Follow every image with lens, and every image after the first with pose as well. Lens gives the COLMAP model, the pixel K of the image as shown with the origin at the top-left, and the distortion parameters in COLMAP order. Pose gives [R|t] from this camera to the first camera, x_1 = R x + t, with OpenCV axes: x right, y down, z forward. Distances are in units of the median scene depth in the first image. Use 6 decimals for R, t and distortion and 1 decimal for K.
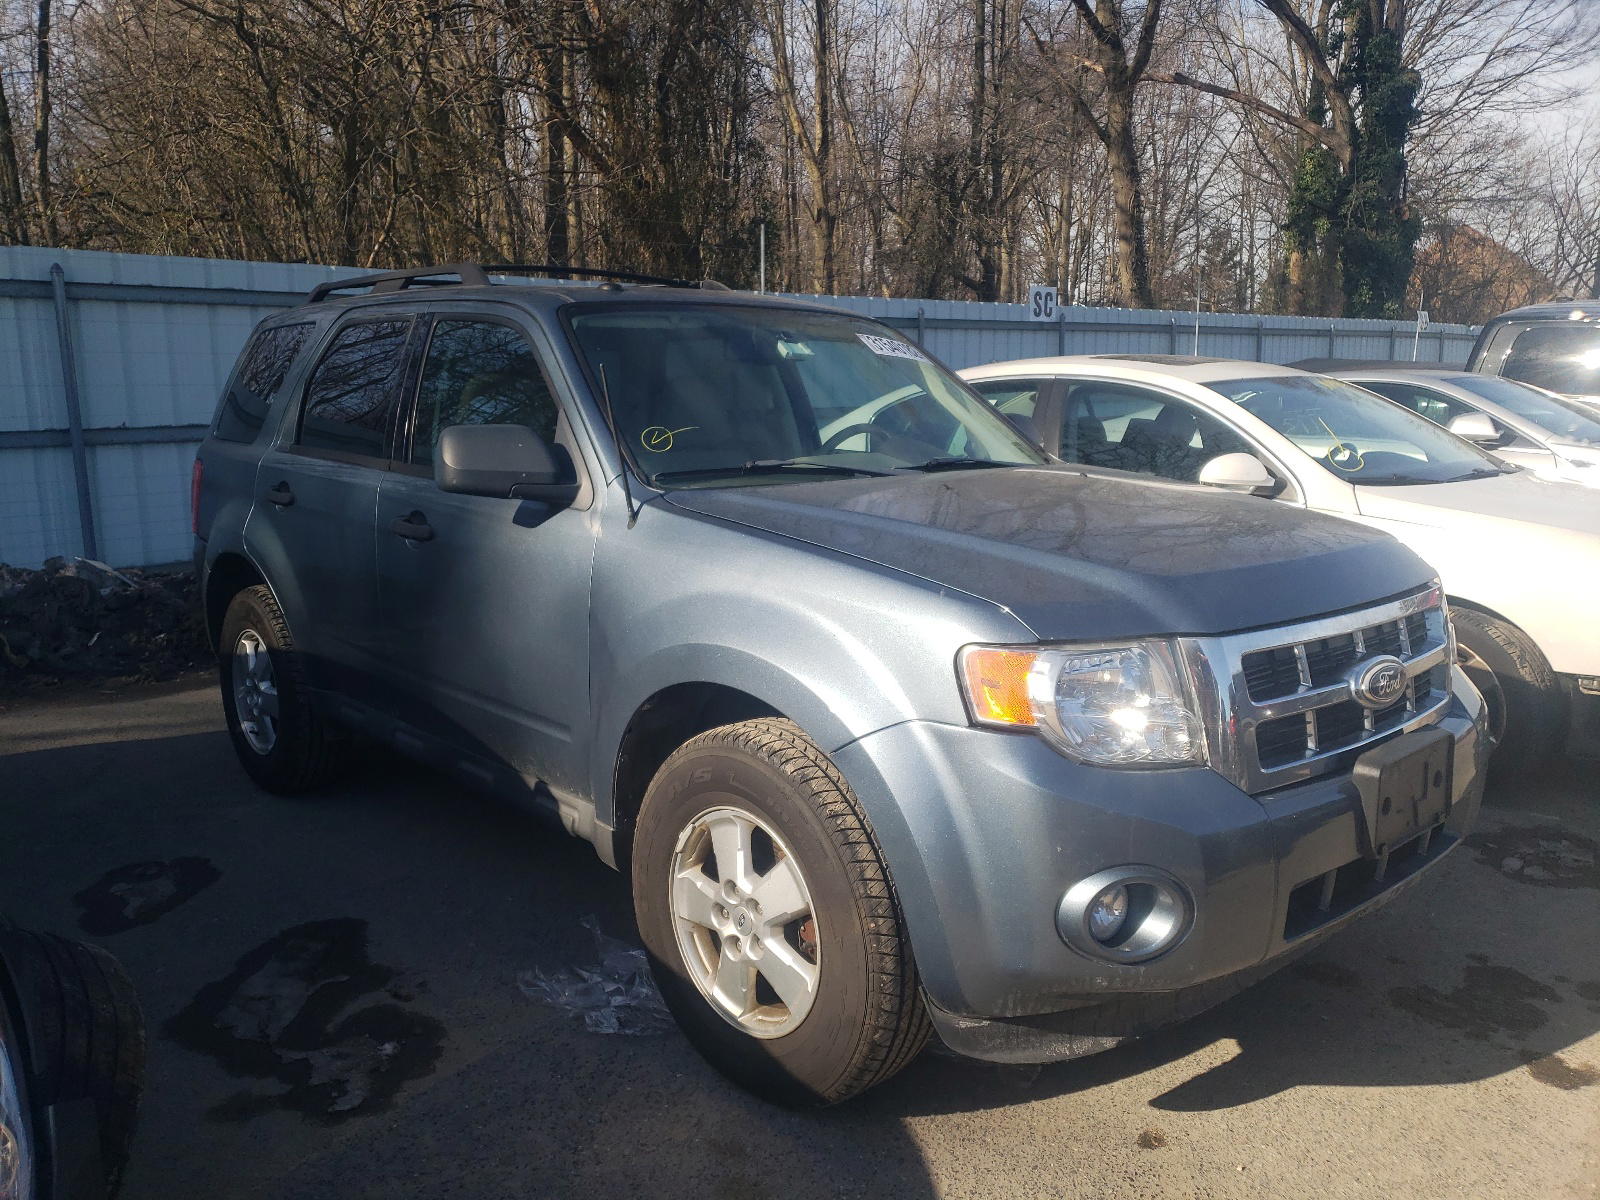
lens RADIAL K [[1198.2, 0, 800.0], [0, 1198.2, 600.0], [0, 0, 1]] dist [-0.001718, -0.001984]
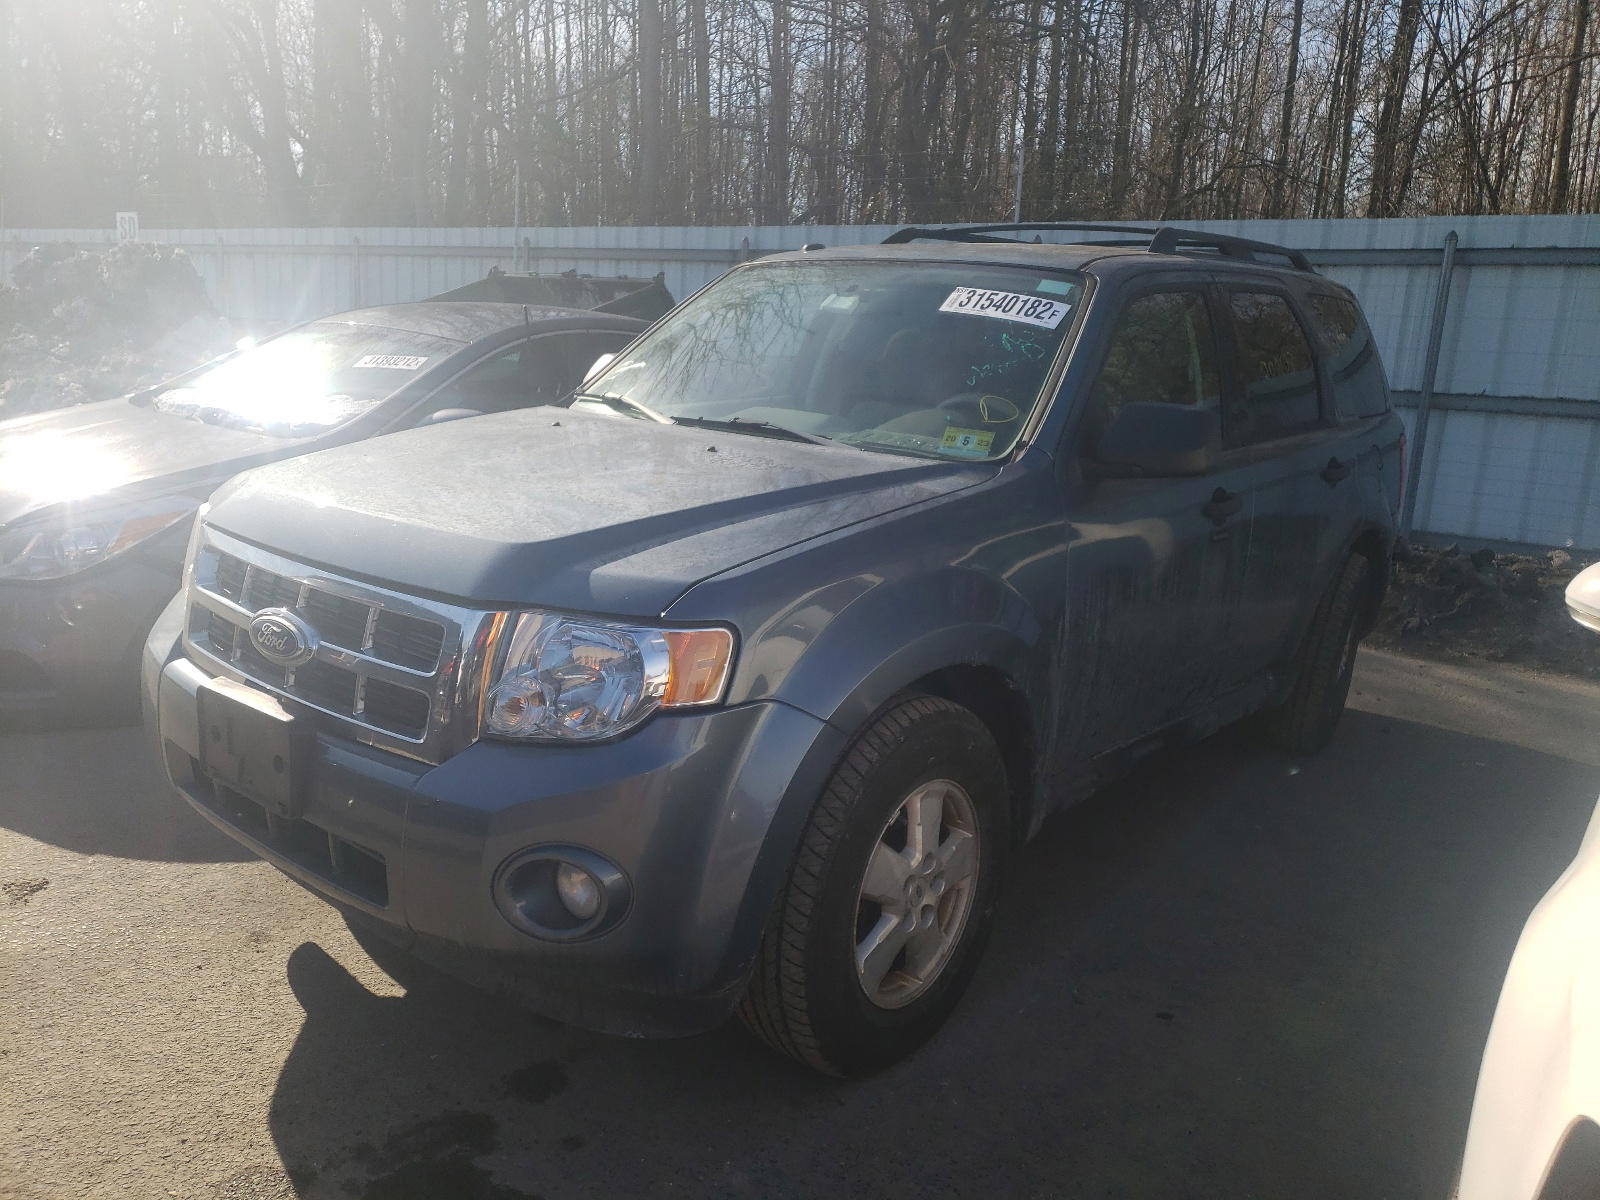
lens RADIAL K [[1198.2, 0, 800.0], [0, 1198.2, 600.0], [0, 0, 1]] dist [-0.001718, -0.001984]
pose [[0.188156, 0.235061, -0.953595, 0.405499], [-0.209883, 0.958131, 0.194766, -0.068124], [0.959451, 0.163497, 0.229614, 0.319971]]
